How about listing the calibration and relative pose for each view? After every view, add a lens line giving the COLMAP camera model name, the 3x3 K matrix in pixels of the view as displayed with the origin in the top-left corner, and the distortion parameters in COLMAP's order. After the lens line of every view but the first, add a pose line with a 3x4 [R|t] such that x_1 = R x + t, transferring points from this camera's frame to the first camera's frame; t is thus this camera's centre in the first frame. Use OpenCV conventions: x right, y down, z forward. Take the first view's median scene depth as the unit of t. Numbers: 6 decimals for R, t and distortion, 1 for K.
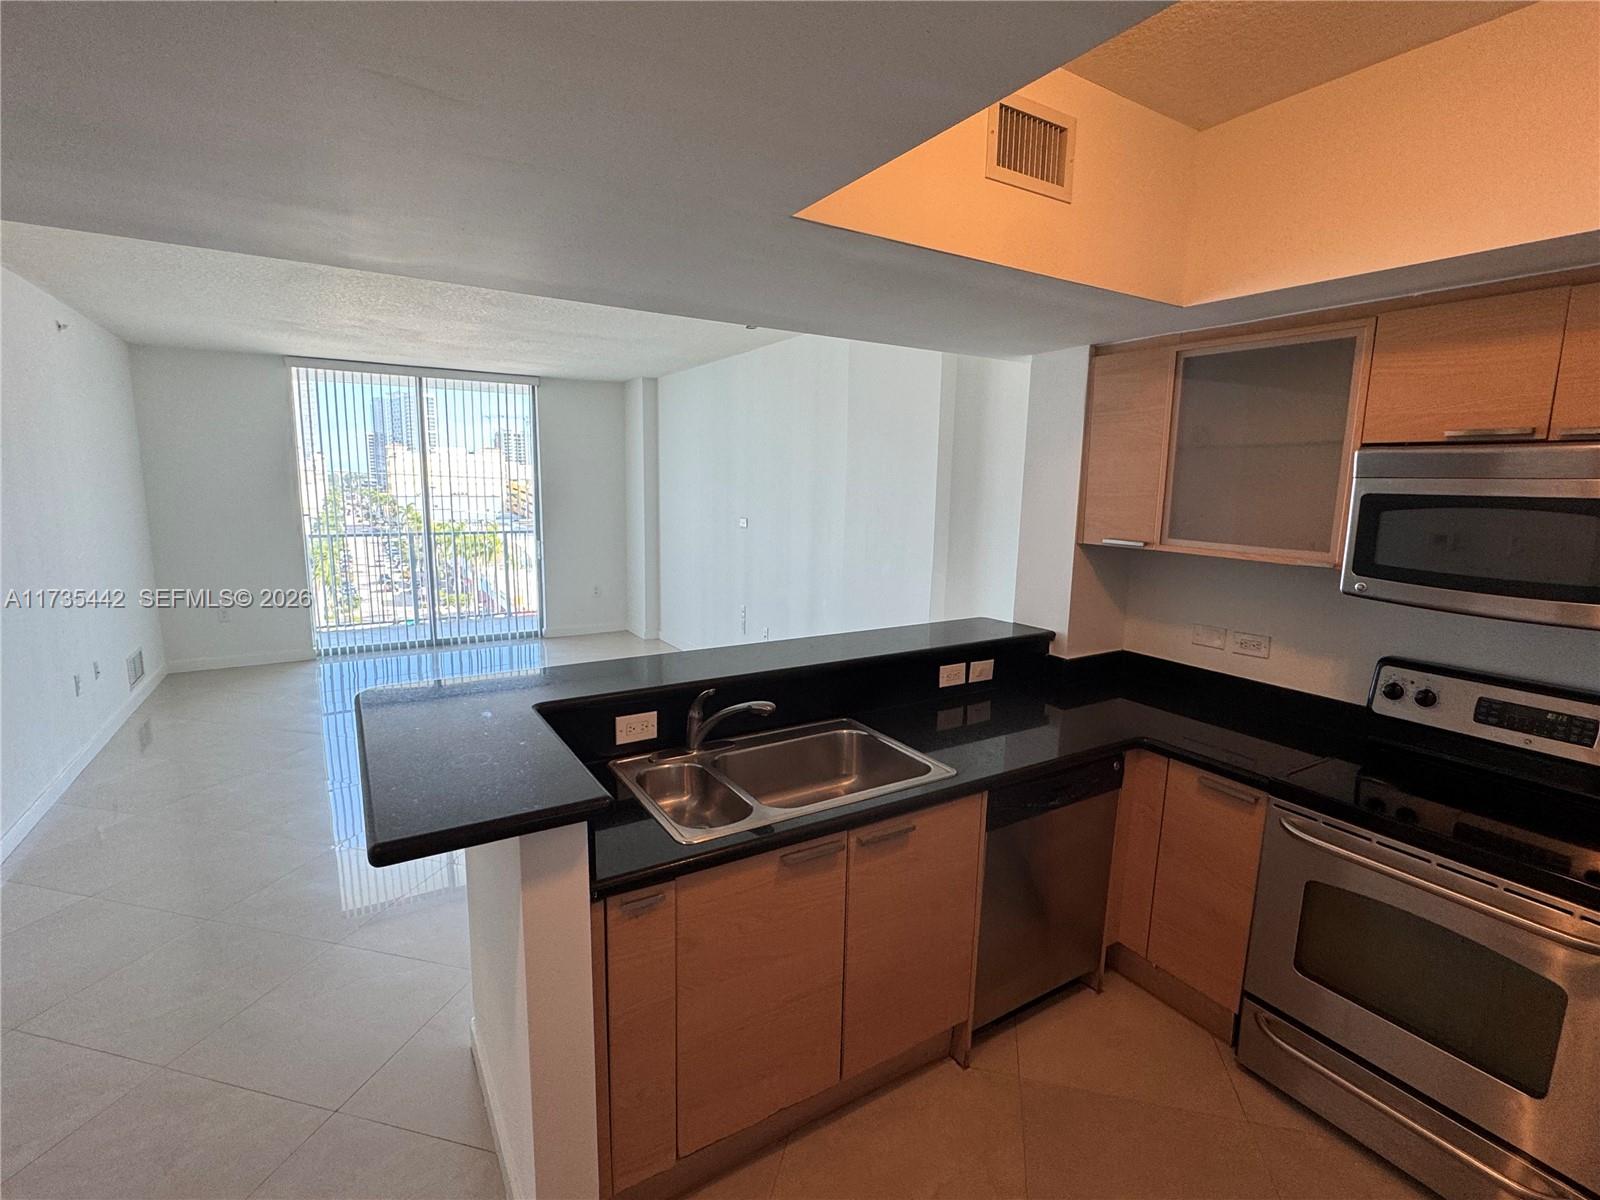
lens RADIAL K [[750.8, 0, 798.2], [0, 750.8, 594.7], [0, 0, 1]] dist [0.003146, 0.001981]
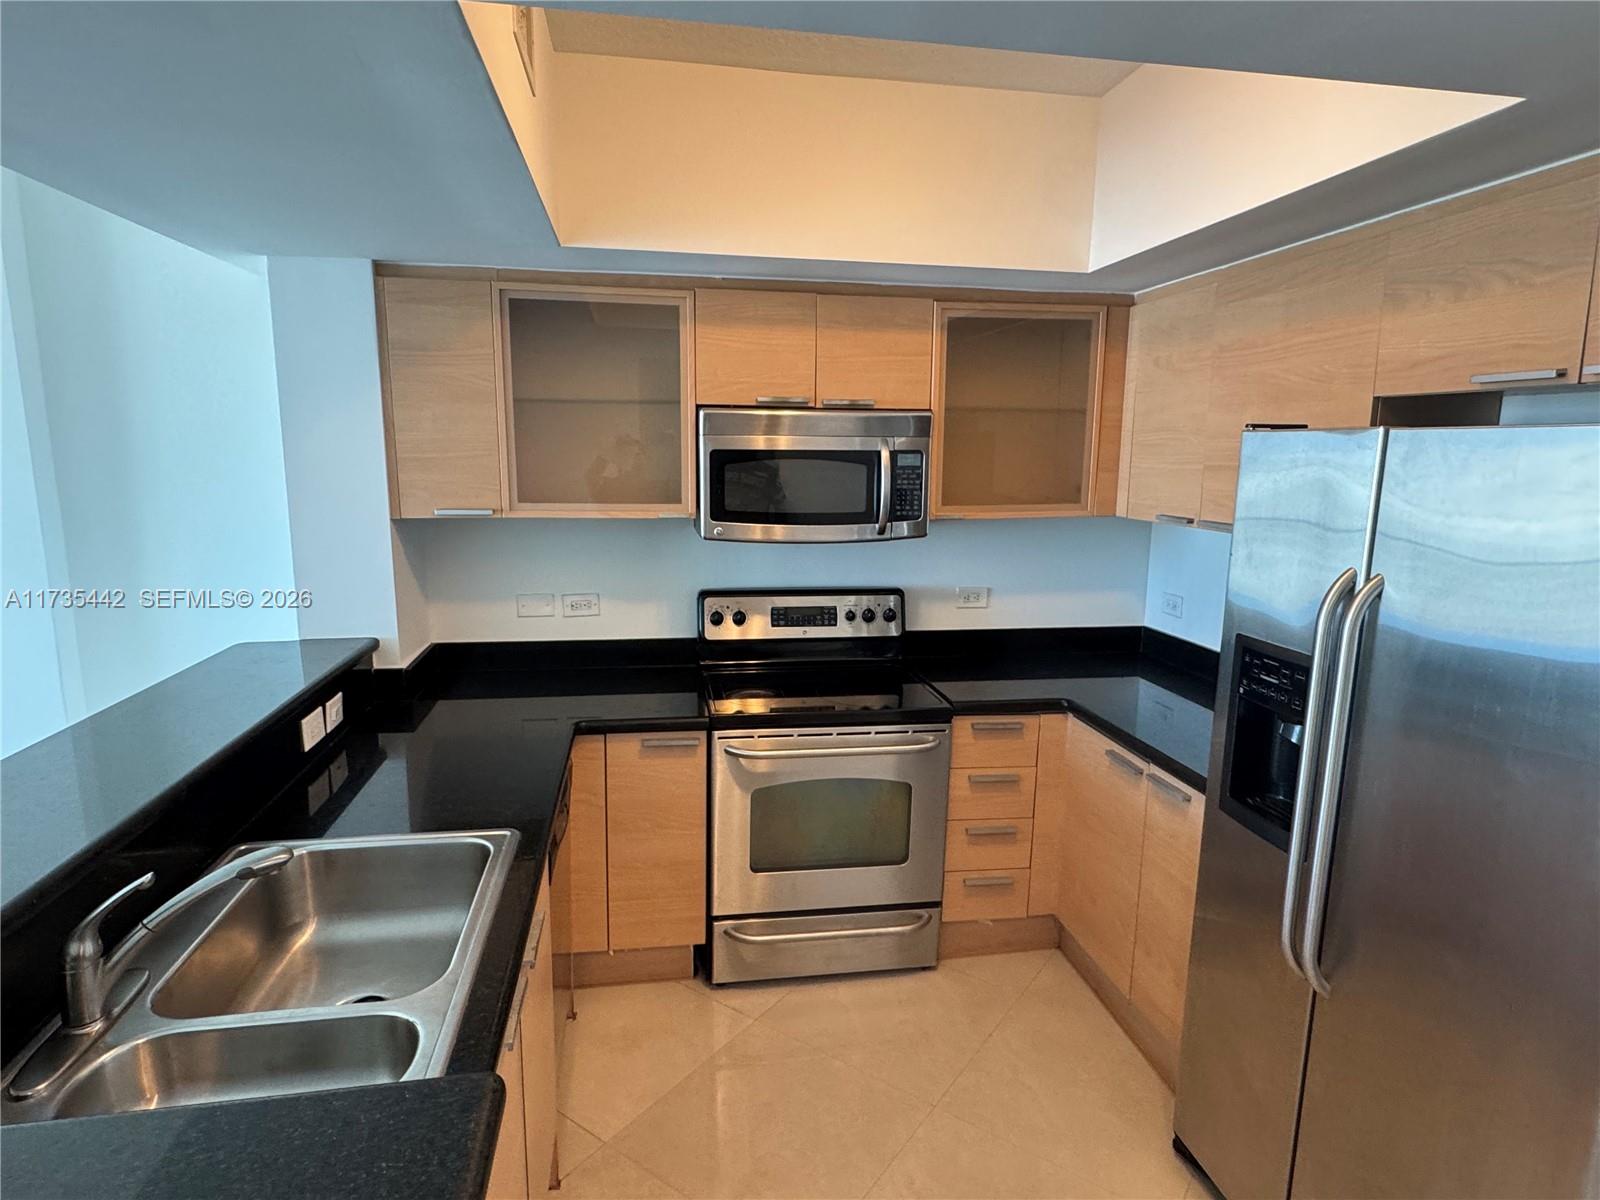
lens RADIAL K [[881.0, 0, 794.8], [0, 881.0, 607.1], [0, 0, 1]] dist [-0.000972, -0.000977]
pose [[0.380349, -0.179972, 0.907163, -0.442606], [0.139753, 0.980804, 0.135987, -0.063622], [-0.914223, 0.075056, 0.398199, 0.373601]]
